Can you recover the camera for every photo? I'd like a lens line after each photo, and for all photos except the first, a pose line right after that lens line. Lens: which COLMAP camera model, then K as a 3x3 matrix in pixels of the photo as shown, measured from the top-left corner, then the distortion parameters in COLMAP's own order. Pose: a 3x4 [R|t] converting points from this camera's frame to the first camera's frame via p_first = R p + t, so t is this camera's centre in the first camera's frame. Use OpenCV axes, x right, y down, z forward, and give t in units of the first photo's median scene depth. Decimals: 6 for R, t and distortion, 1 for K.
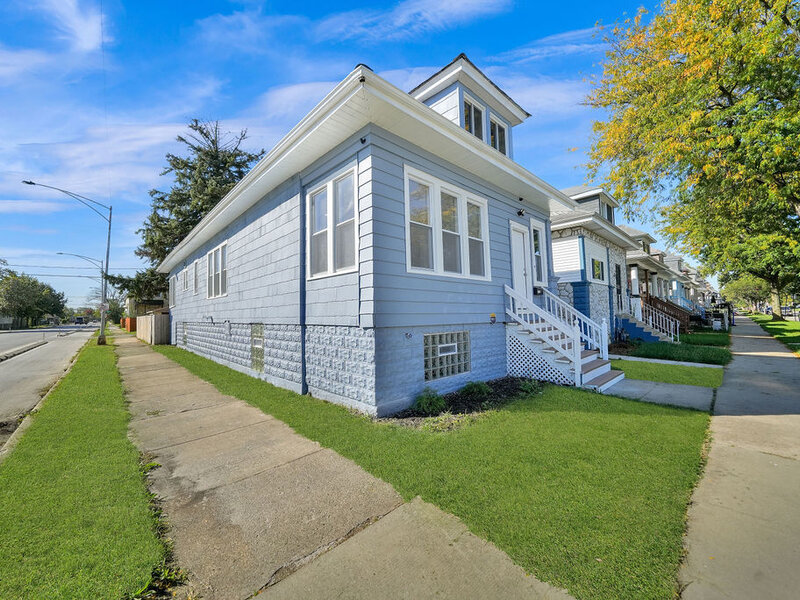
lens RADIAL K [[320.7, 0, 395.3], [0, 320.7, 299.9], [0, 0, 1]] dist [-0.001504, -0.000107]
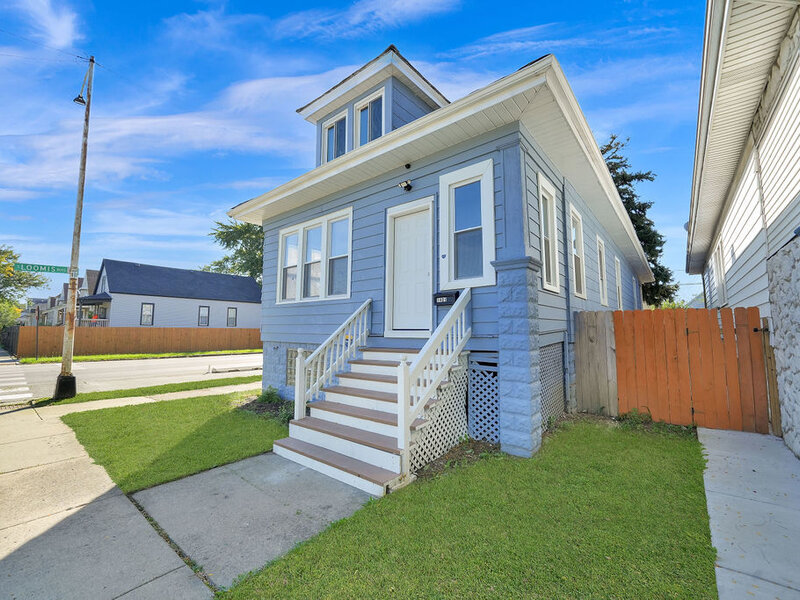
lens RADIAL K [[338.4, 0, 400.0], [0, 338.4, 300.0], [0, 0, 1]] dist [0.000015, -0.000094]
pose [[0.144241, -0.076208, -0.986604, 1.238417], [0.040958, 0.996635, -0.070995, 0.018120], [0.988695, -0.030169, 0.146877, 1.008413]]
